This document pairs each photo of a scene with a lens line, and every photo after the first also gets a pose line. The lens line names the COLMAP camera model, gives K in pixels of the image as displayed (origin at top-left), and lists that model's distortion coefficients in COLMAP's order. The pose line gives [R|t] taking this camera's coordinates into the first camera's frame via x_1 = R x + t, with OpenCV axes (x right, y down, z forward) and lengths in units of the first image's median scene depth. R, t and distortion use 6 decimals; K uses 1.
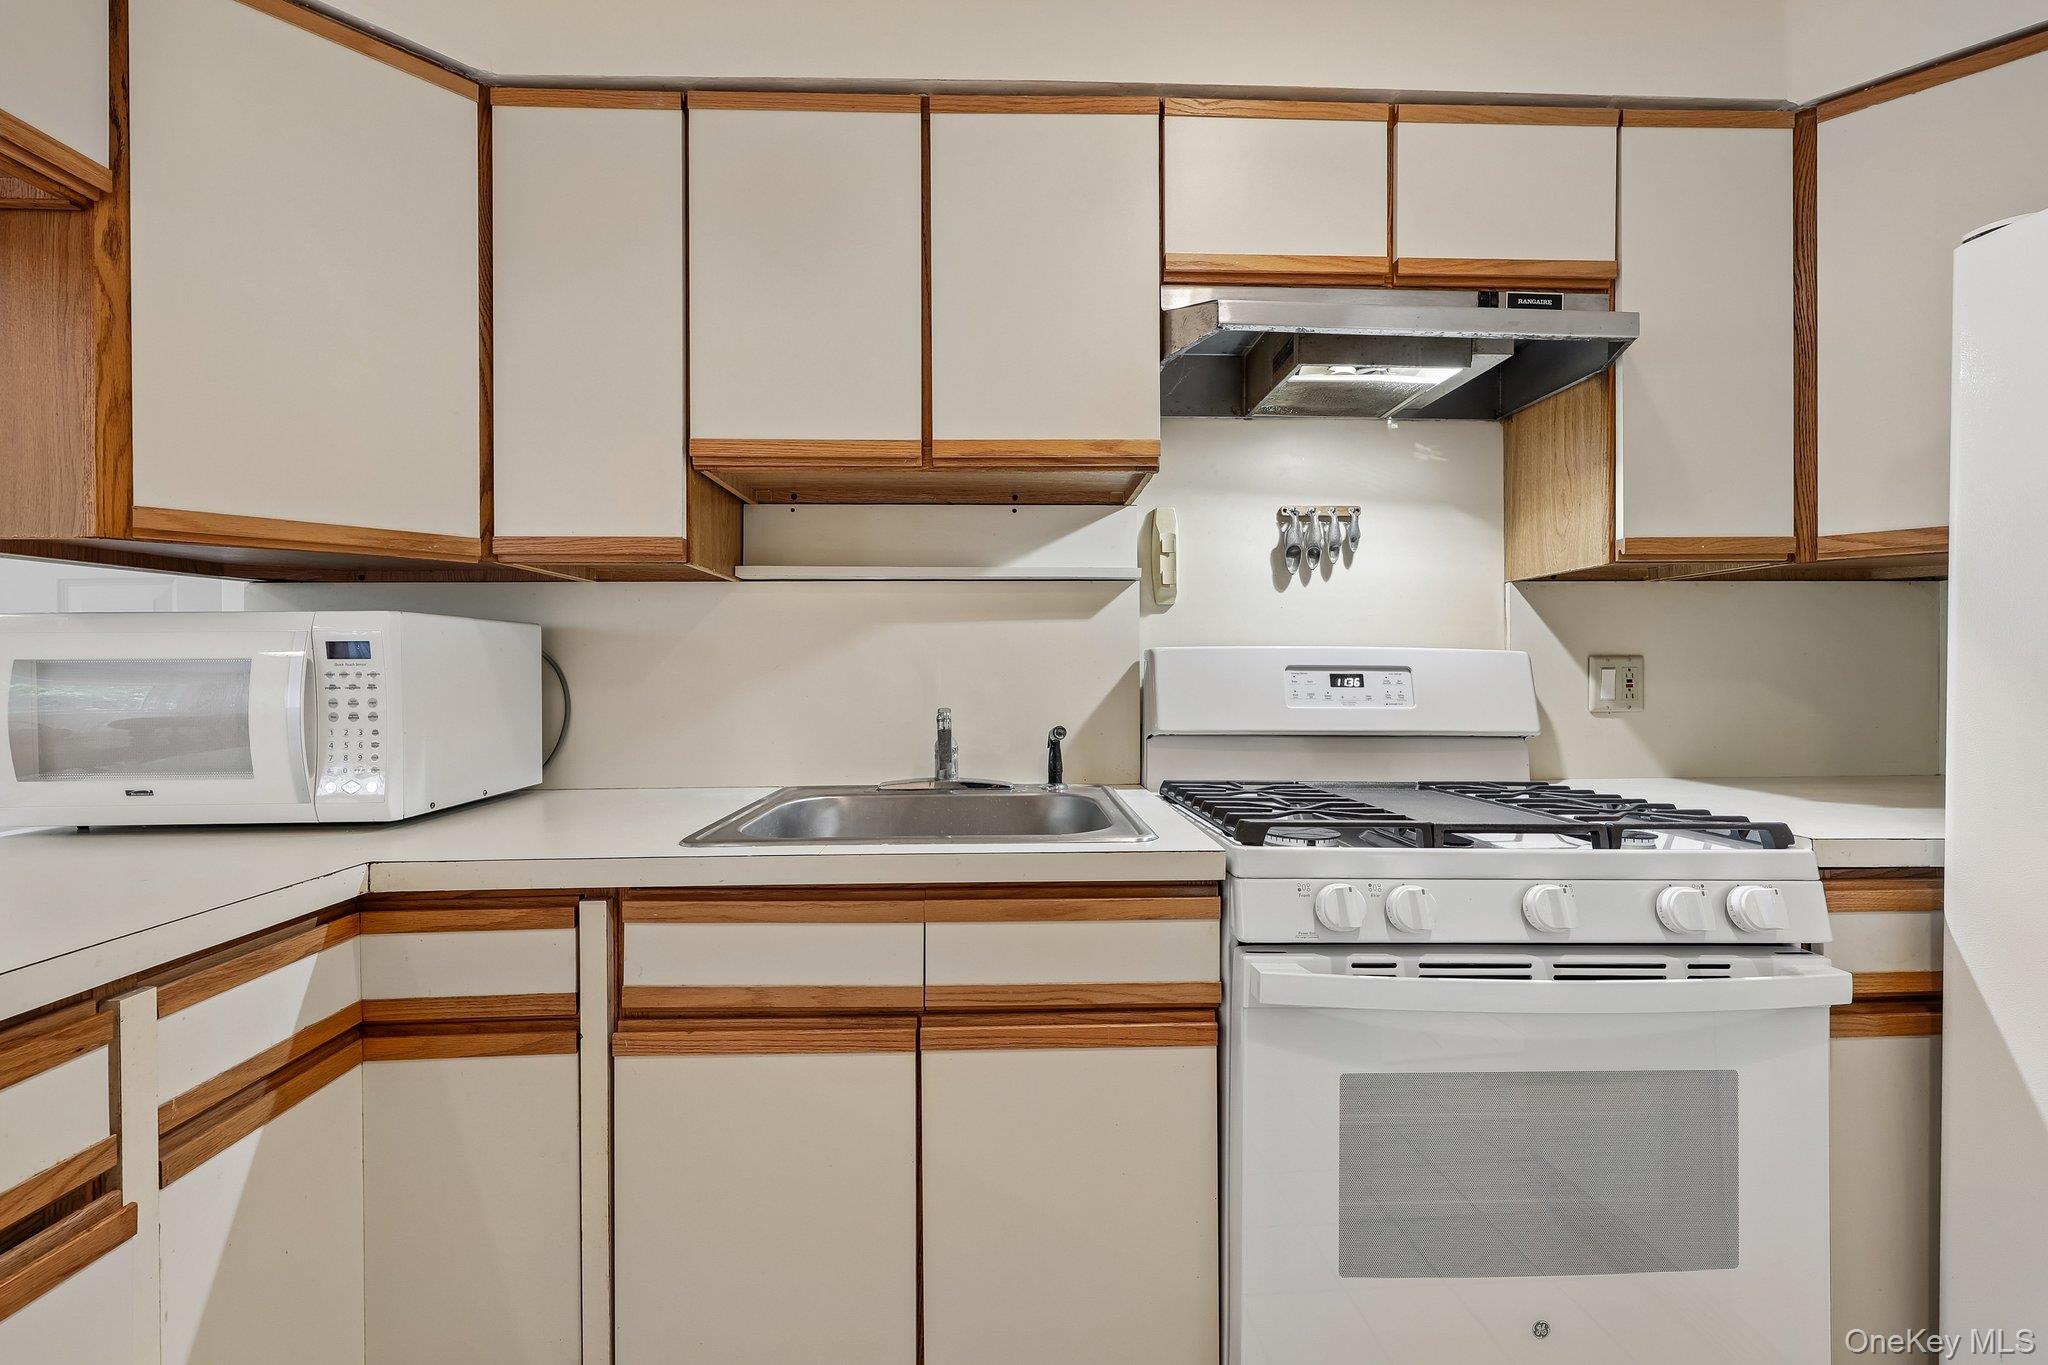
lens RADIAL K [[832.8, 0, 1030.9], [0, 832.8, 674.1], [0, 0, 1]] dist [-0.001983, 0.000779]
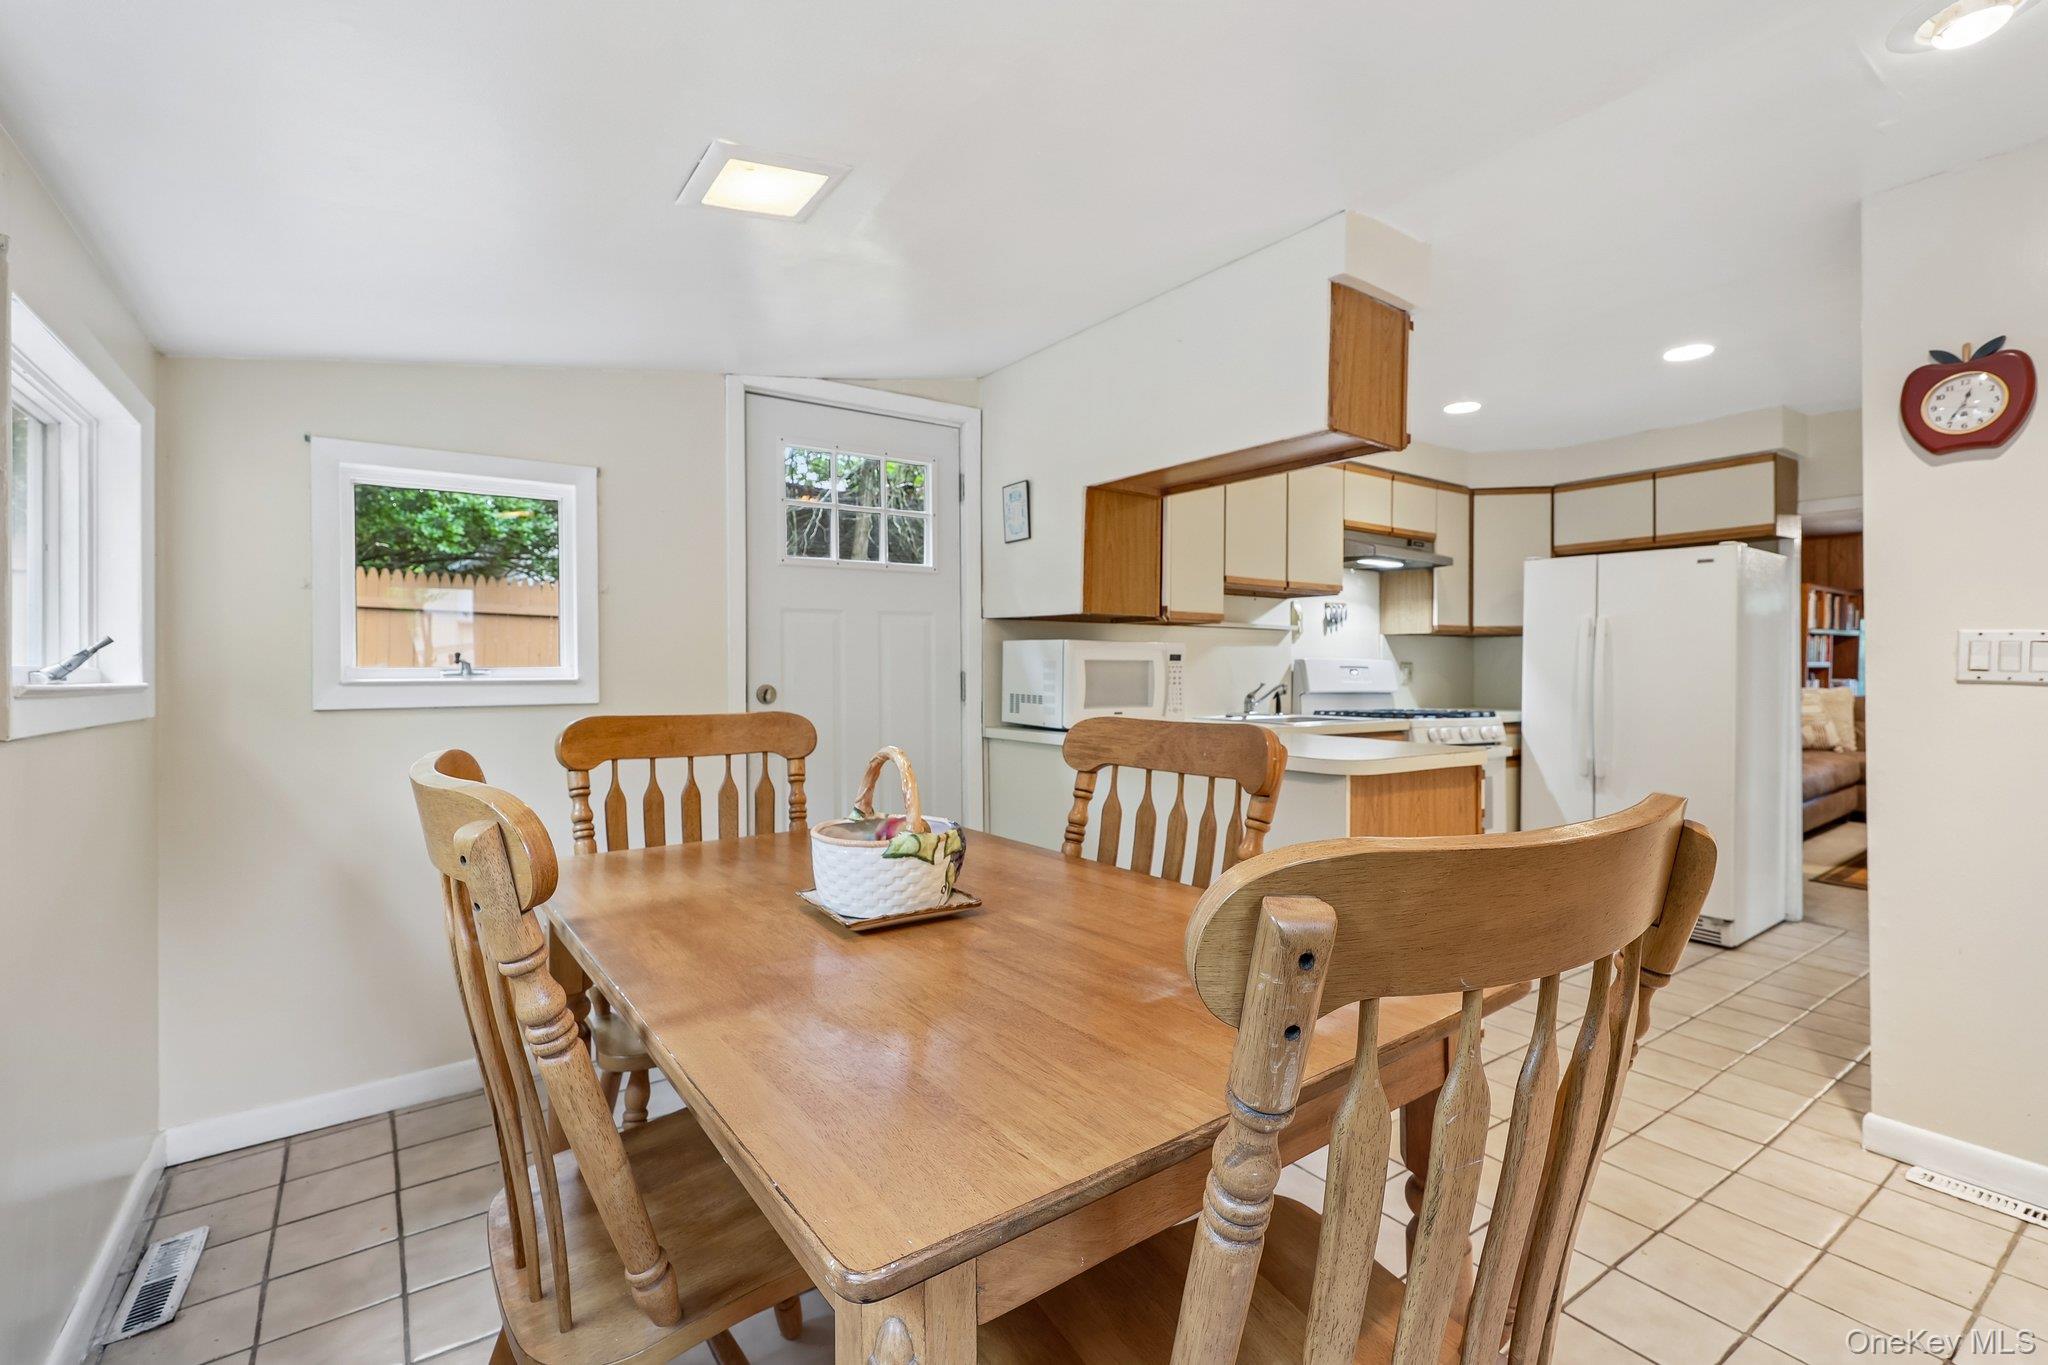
lens RADIAL K [[889.4, 0, 1023.5], [0, 889.4, 663.8], [0, 0, 1]] dist [-0.000006, 0.000313]
pose [[0.843871, 0.009075, 0.536469, -2.372244], [-0.005812, 0.999953, -0.007773, 0.012155], [-0.536514, 0.003441, 0.843884, -0.957607]]
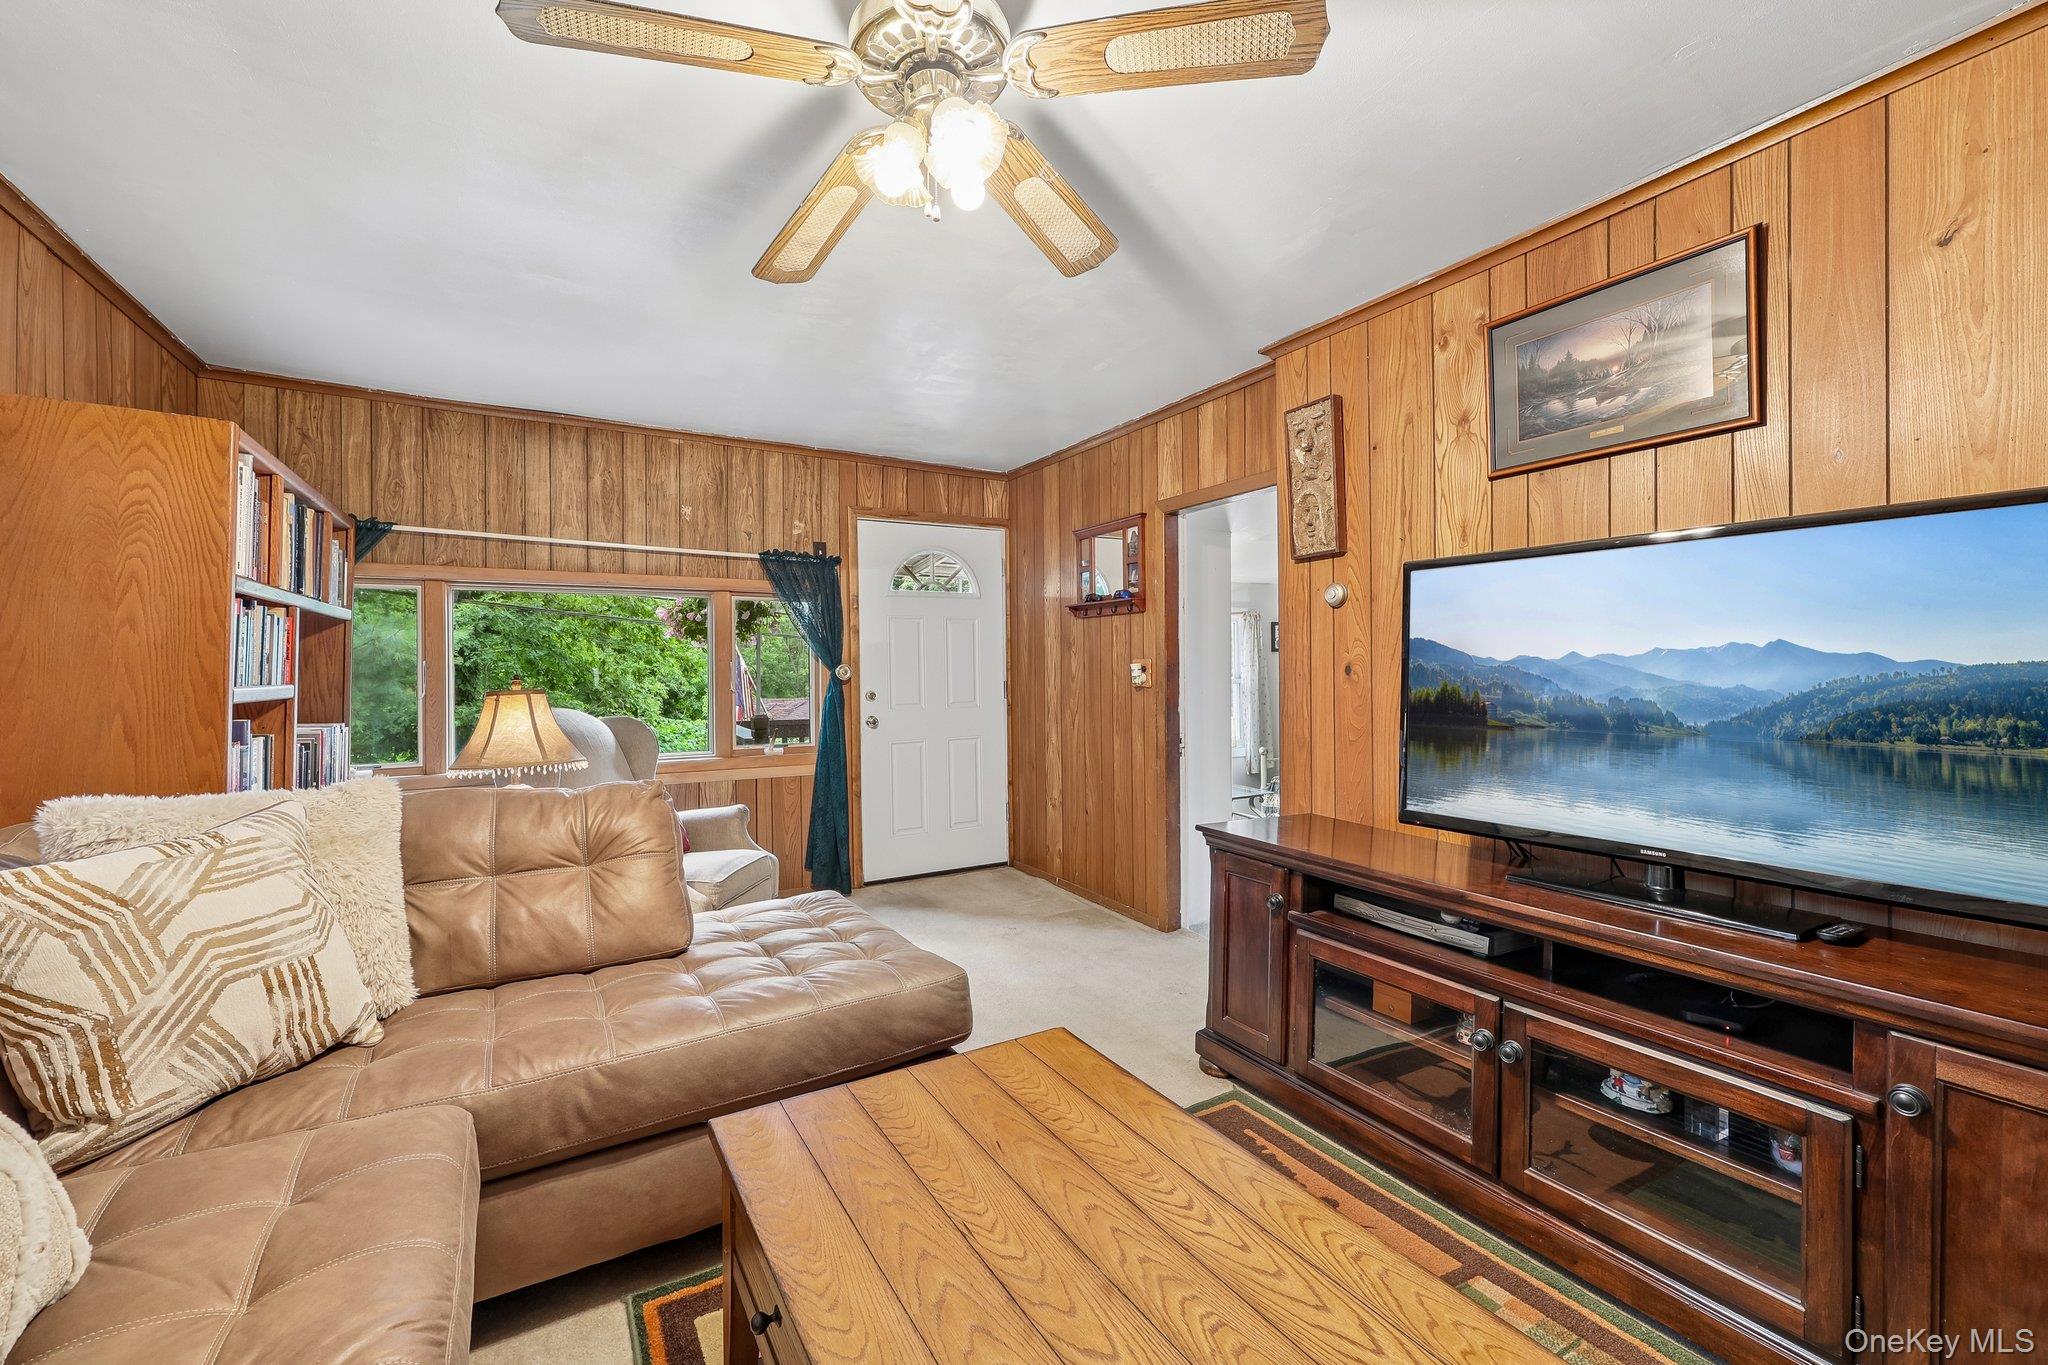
lens RADIAL K [[832.8, 0, 1028.7], [0, 832.8, 668.3], [0, 0, 1]] dist [-0.001983, 0.000779]
pose [[-0.474361, 0.010634, 0.880266, 2.763351], [0.014053, 0.999891, -0.004506, -0.079374], [-0.880218, 0.010233, -0.474459, 0.559026]]
